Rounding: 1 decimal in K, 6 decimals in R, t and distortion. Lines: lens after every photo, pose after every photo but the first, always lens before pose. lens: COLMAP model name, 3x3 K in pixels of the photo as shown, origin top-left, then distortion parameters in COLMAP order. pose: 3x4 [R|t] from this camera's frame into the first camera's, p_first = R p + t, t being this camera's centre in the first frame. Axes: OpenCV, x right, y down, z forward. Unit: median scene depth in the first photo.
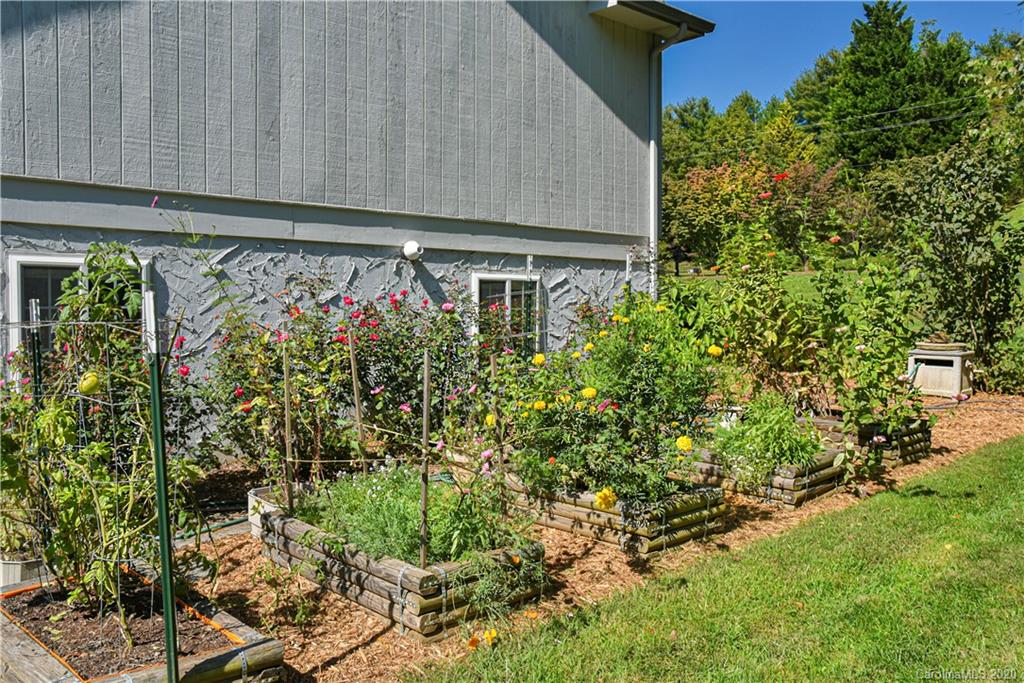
lens RADIAL K [[824.4, 0, 507.4], [0, 824.4, 309.9], [0, 0, 1]] dist [0.018490, 0.005004]
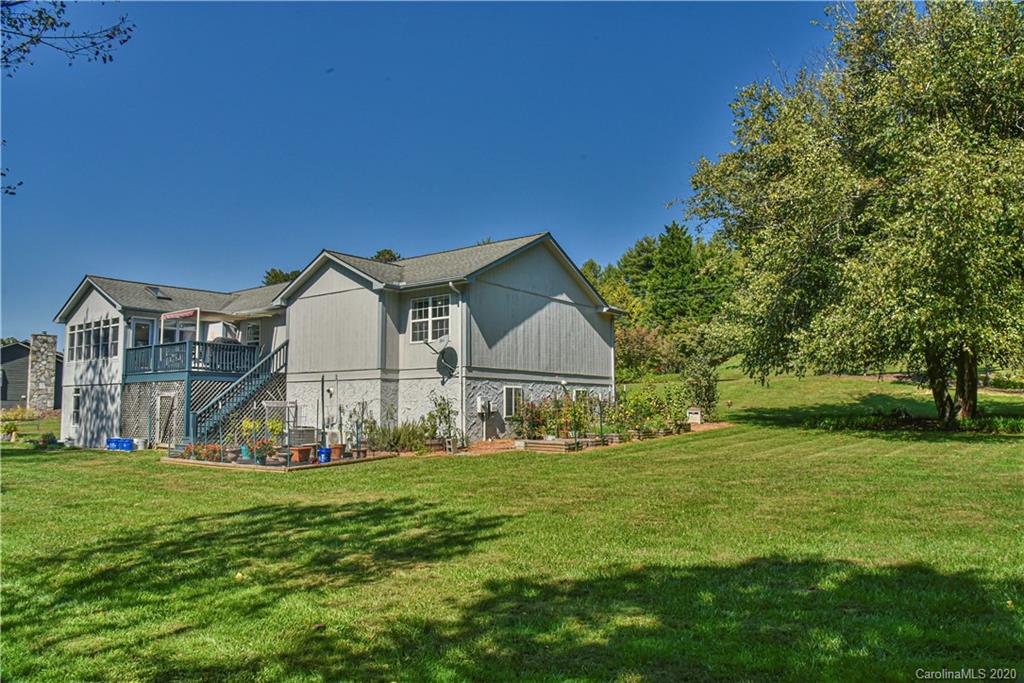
lens RADIAL K [[676.5, 0, 512.3], [0, 676.5, 342.7], [0, 0, 1]] dist [-0.045637, 0.000256]
pose [[0.984034, 0.009952, 0.177704, -0.134527], [0.007861, 0.995031, -0.099255, 0.007648], [-0.177809, 0.099068, 0.979066, -0.302391]]
